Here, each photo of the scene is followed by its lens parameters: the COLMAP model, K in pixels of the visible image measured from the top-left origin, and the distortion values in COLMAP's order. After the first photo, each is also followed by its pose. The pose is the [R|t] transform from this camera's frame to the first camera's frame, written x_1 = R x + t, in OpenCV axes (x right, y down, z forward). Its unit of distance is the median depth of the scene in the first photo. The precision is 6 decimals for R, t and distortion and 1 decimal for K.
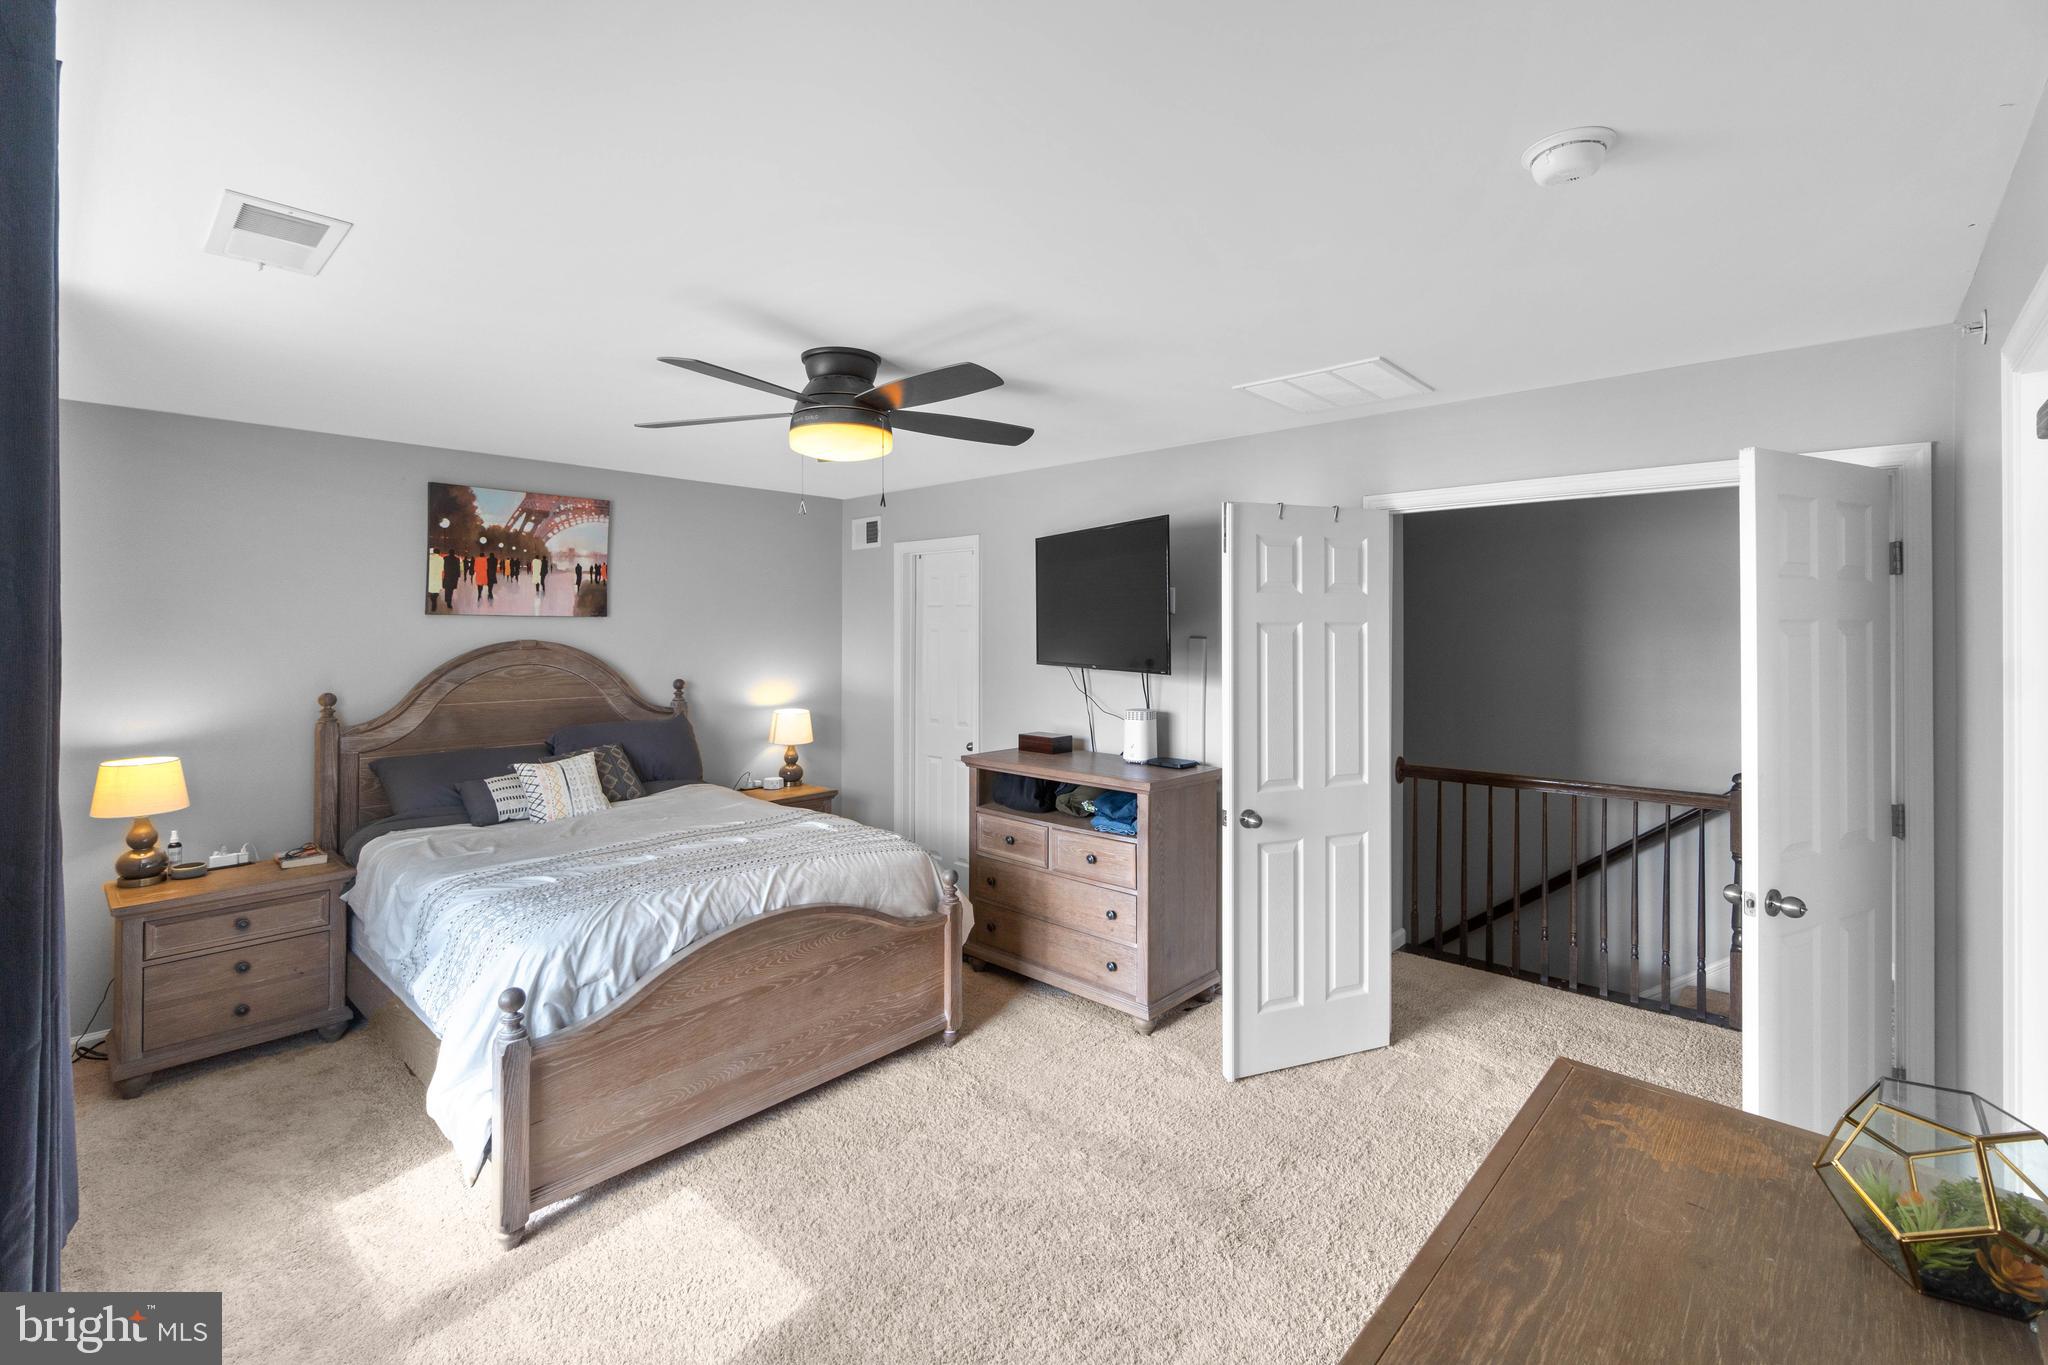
lens RADIAL K [[881.0, 0, 1033.7], [0, 881.0, 617.7], [0, 0, 1]] dist [-0.004219, 0.000721]
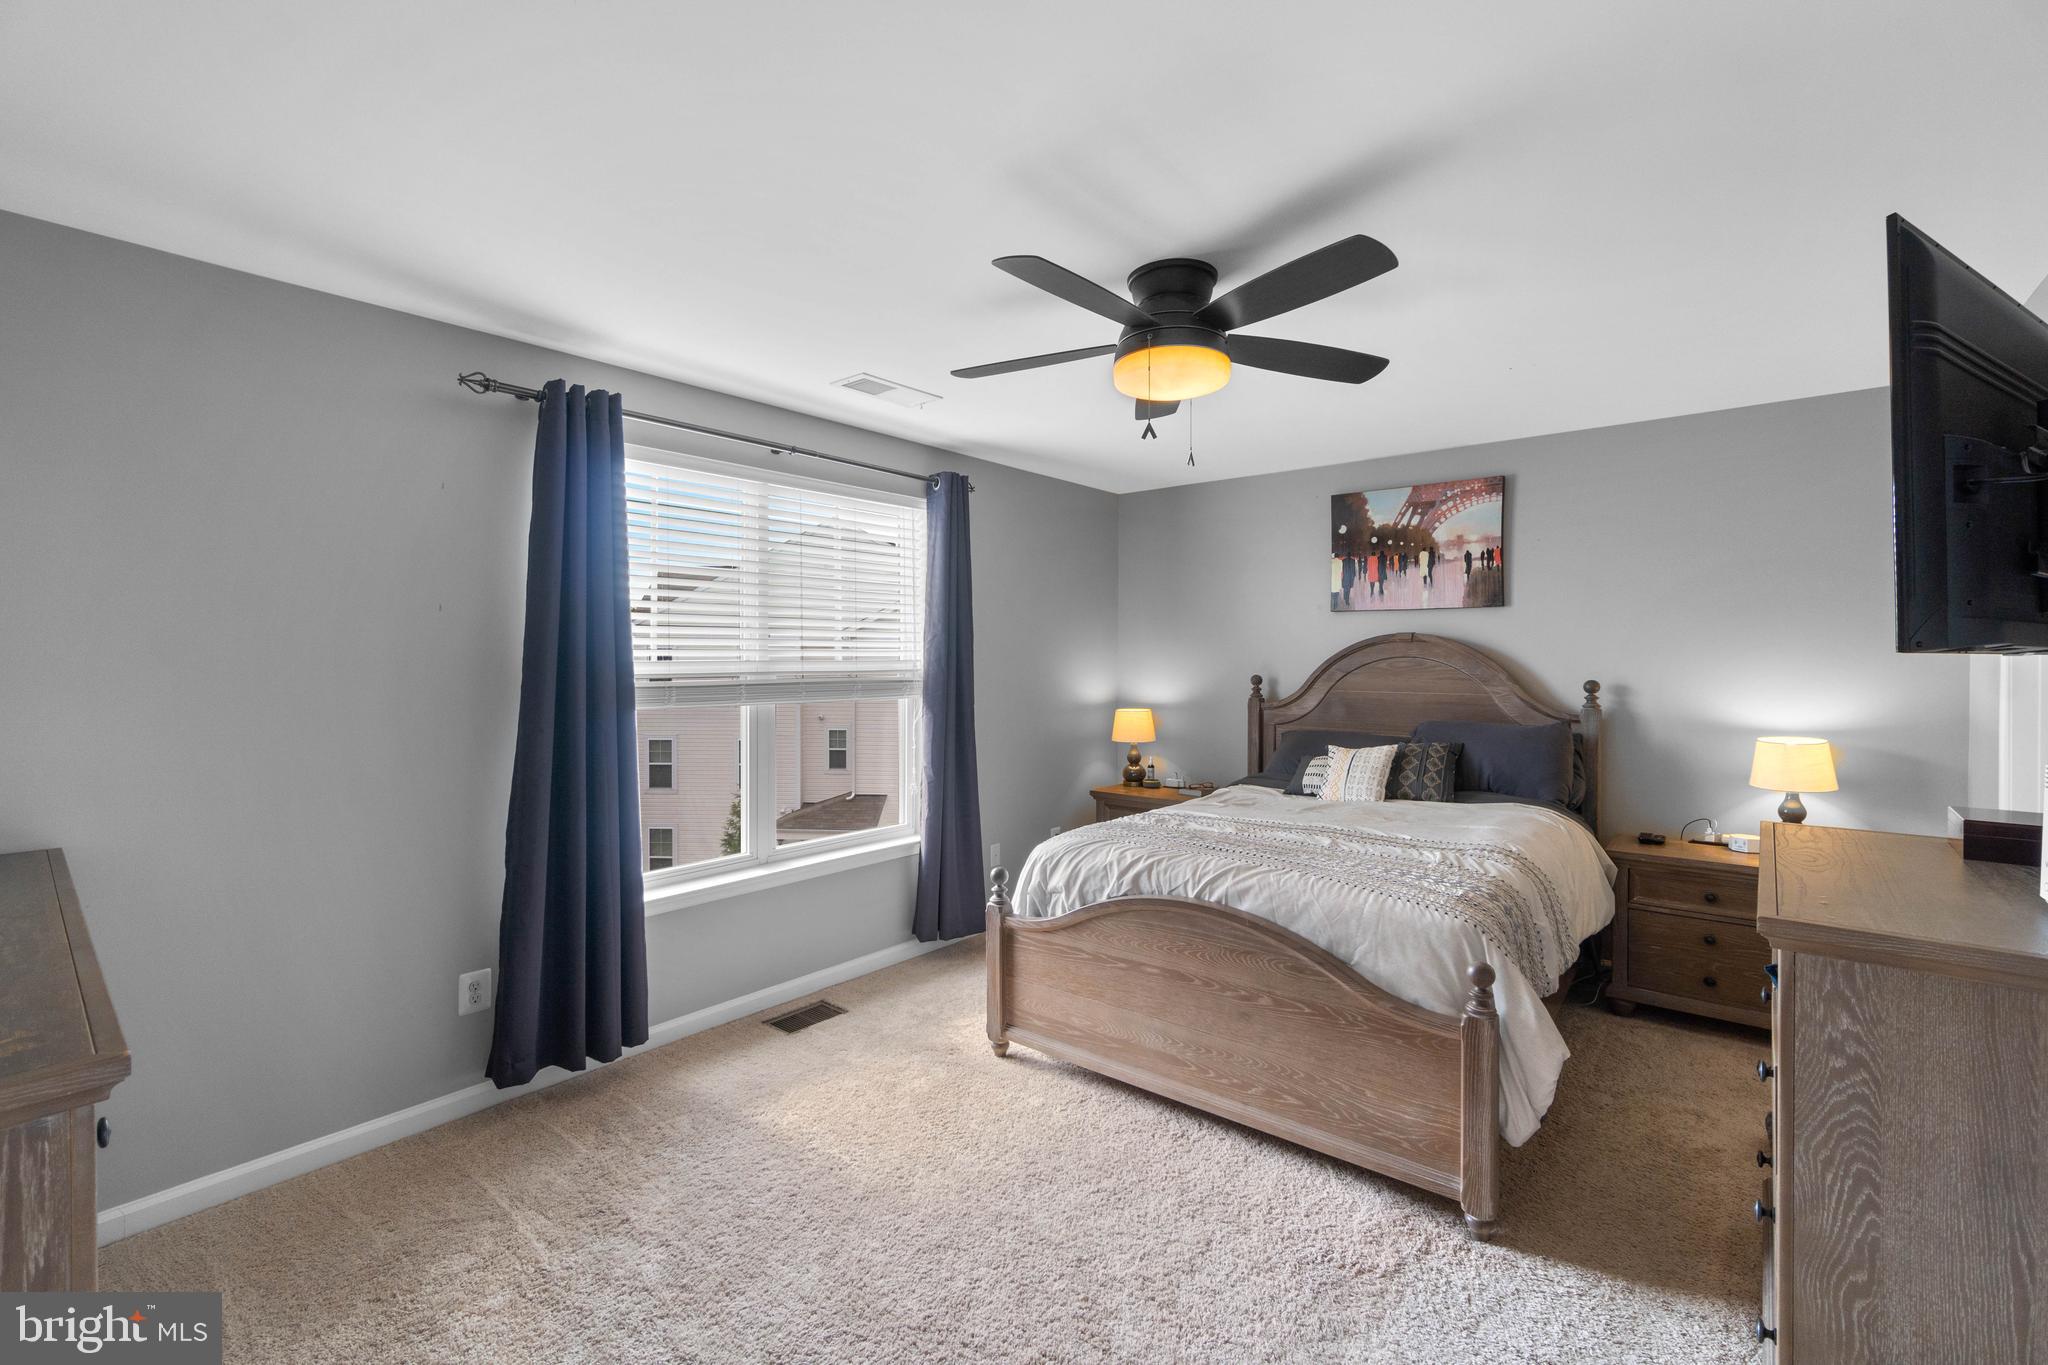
lens RADIAL K [[881.0, 0, 1027.6], [0, 881.0, 661.6], [0, 0, 1]] dist [-0.004219, 0.000721]
pose [[0.057513, -0.001368, -0.998344, 0.409081], [0.011191, 0.999937, -0.000726, 0.054767], [0.998282, -0.011131, 0.057525, 0.512033]]
